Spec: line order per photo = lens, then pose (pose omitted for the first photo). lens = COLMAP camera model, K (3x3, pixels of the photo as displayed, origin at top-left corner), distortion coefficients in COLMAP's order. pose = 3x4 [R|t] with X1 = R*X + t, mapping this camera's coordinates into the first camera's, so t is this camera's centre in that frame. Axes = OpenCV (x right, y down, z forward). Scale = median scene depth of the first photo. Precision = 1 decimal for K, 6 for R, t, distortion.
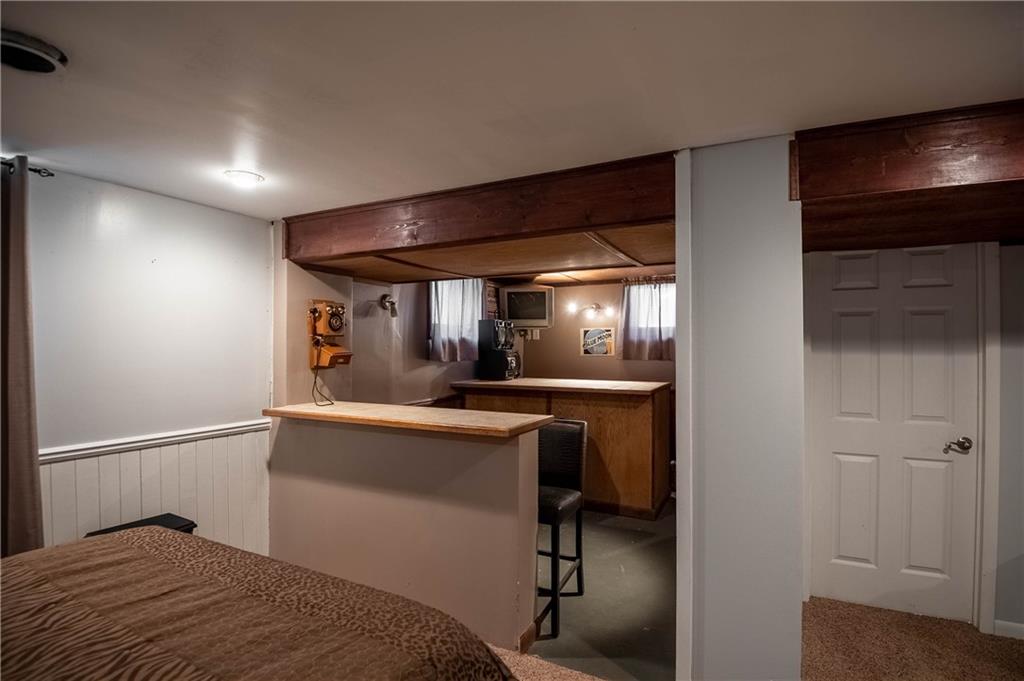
lens RADIAL K [[480.9, 0, 512.0], [0, 480.9, 340.5], [0, 0, 1]] dist [-0.001929, -0.000427]
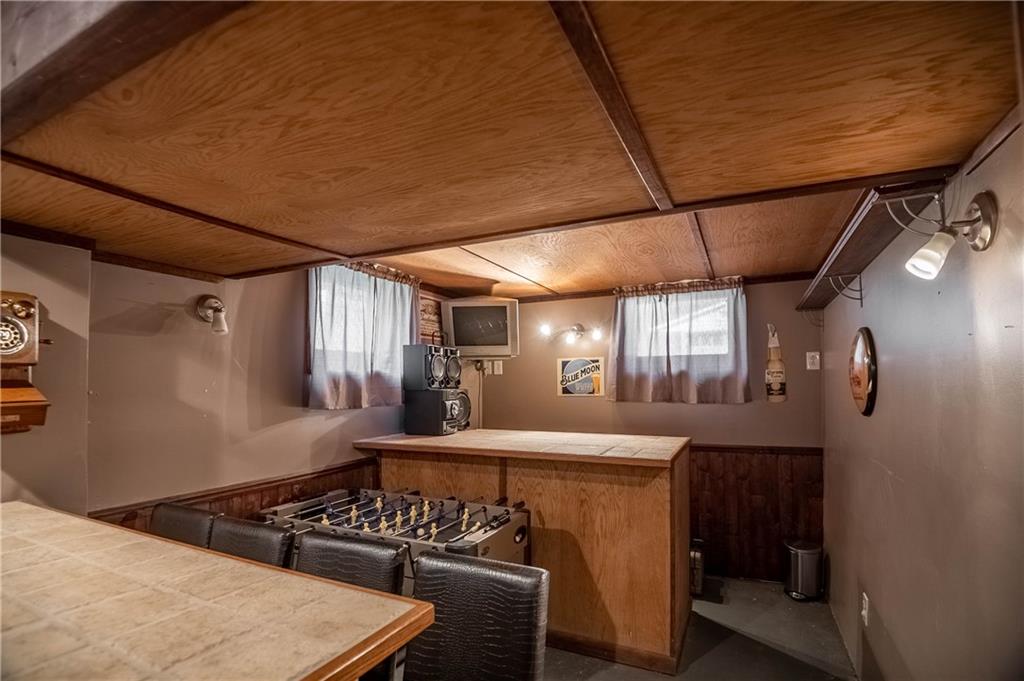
lens RADIAL K [[479.5, 0, 510.6], [0, 479.5, 371.9], [0, 0, 1]] dist [-0.001801, -0.000202]
pose [[0.999678, -0.005395, 0.024788, 0.059179], [0.005651, 0.999932, -0.010247, 0.002176], [-0.024731, 0.010384, 0.999640, 0.304383]]
